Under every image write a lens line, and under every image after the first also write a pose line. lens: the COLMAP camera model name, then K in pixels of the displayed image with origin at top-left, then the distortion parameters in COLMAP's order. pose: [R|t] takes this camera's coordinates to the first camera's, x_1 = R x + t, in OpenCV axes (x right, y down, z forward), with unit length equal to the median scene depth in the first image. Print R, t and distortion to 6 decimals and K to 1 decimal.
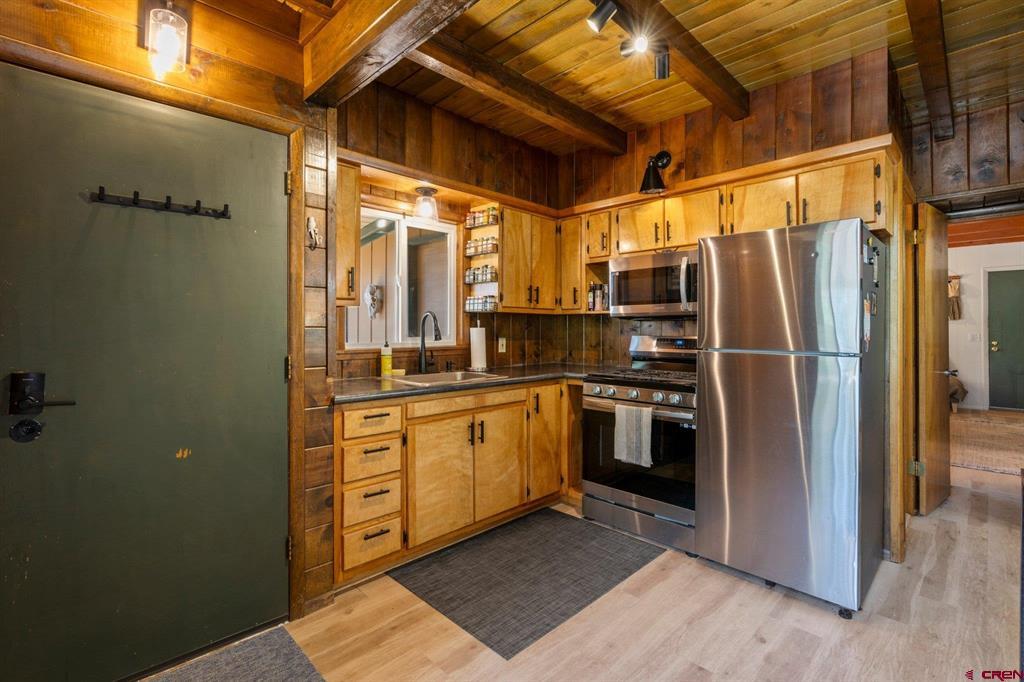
lens RADIAL K [[460.0, 0, 534.8], [0, 460.0, 322.2], [0, 0, 1]] dist [-0.007833, 0.003794]
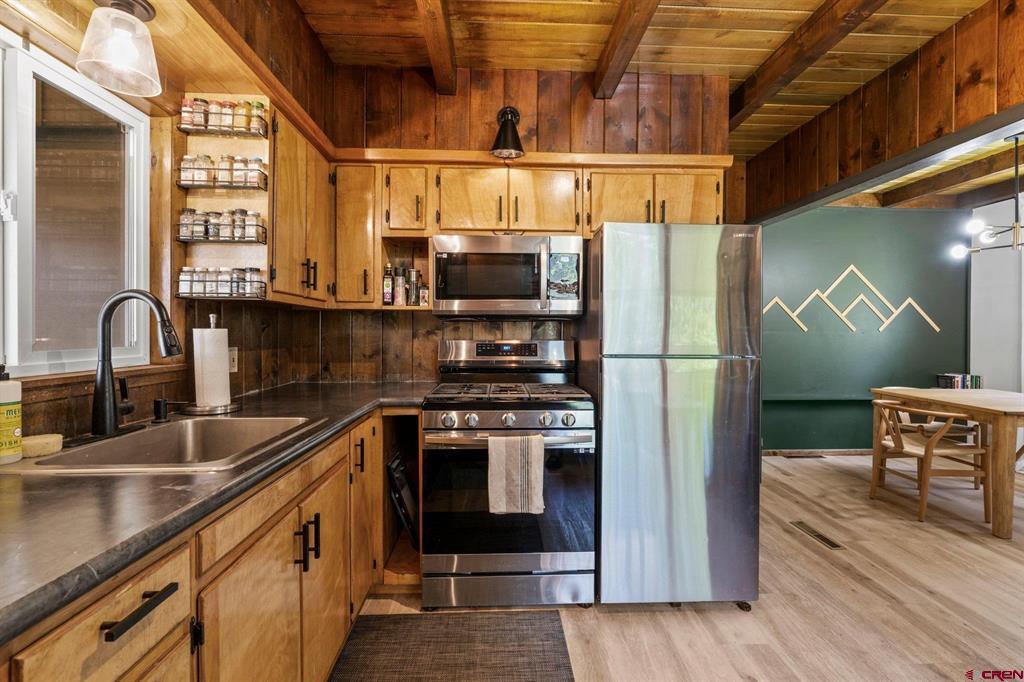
lens RADIAL K [[460.0, 0, 518.1], [0, 460.0, 333.2], [0, 0, 1]] dist [-0.007833, 0.003794]
pose [[0.696155, -0.000742, 0.717892, -0.269263], [-0.011734, 0.999854, 0.012412, 0.007215], [-0.717796, -0.017064, 0.696044, 0.416817]]
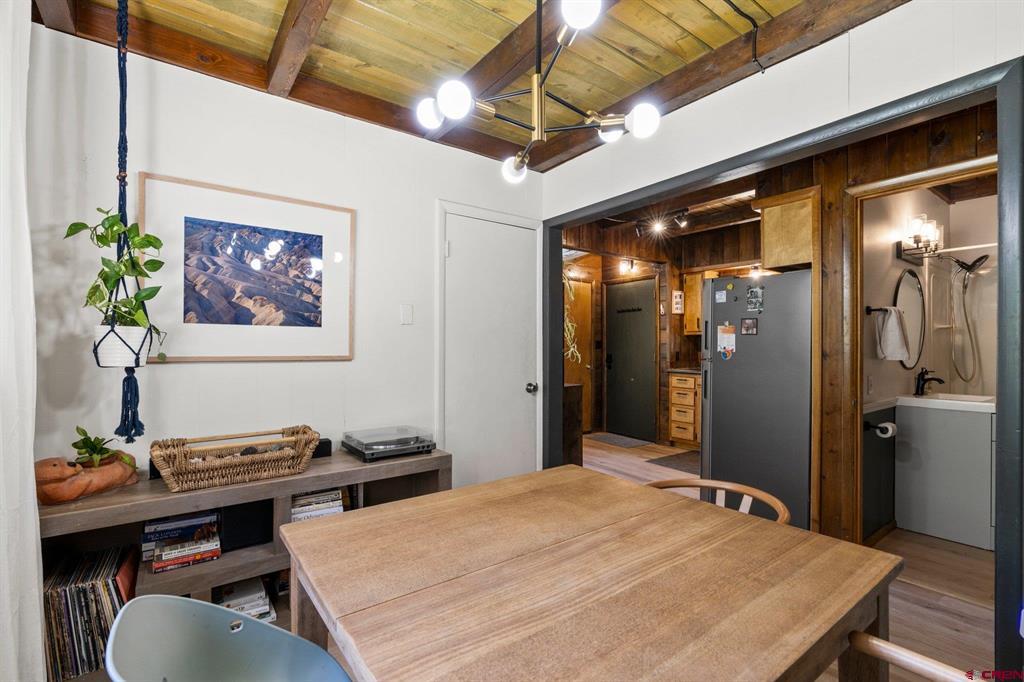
lens RADIAL K [[460.0, 0, 510.0], [0, 460.0, 344.0], [0, 0, 1]] dist [-0.007833, 0.003794]
pose [[-0.166329, -0.000916, -0.986070, 1.539979], [0.009582, 0.999951, -0.002545, 0.006114], [0.986024, -0.009872, -0.166312, 0.350963]]
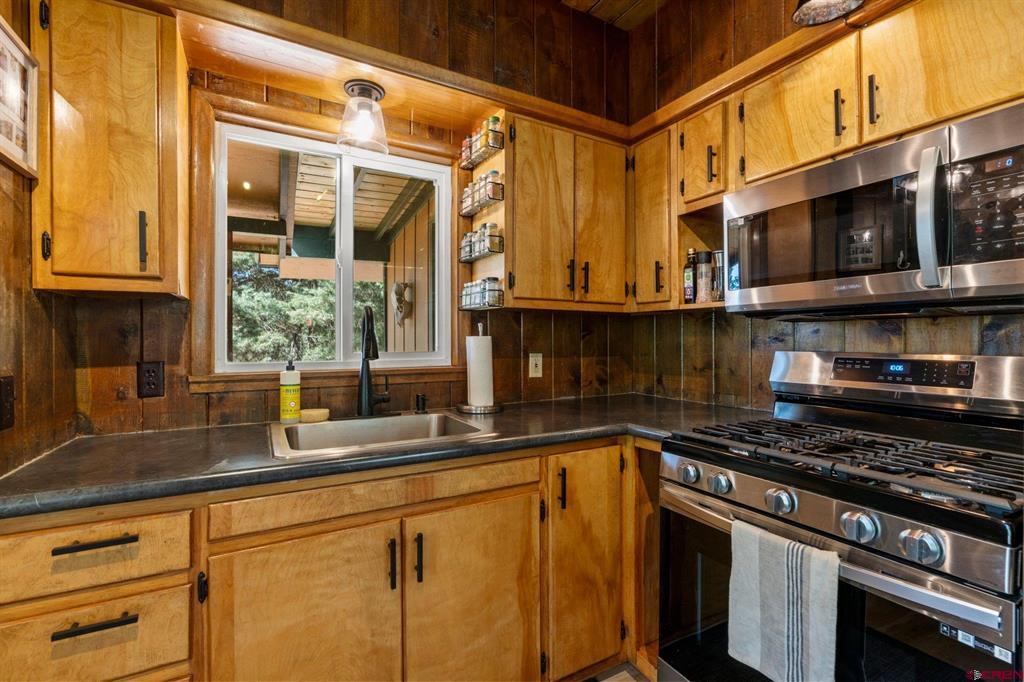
lens RADIAL K [[460.0, 0, 524.1], [0, 460.0, 336.5], [0, 0, 1]] dist [-0.007833, 0.003794]
pose [[0.958388, -0.003001, -0.285454, 0.101454], [0.004988, 0.999968, 0.006233, 0.009714], [0.285426, -0.007397, 0.958372, 0.489281]]
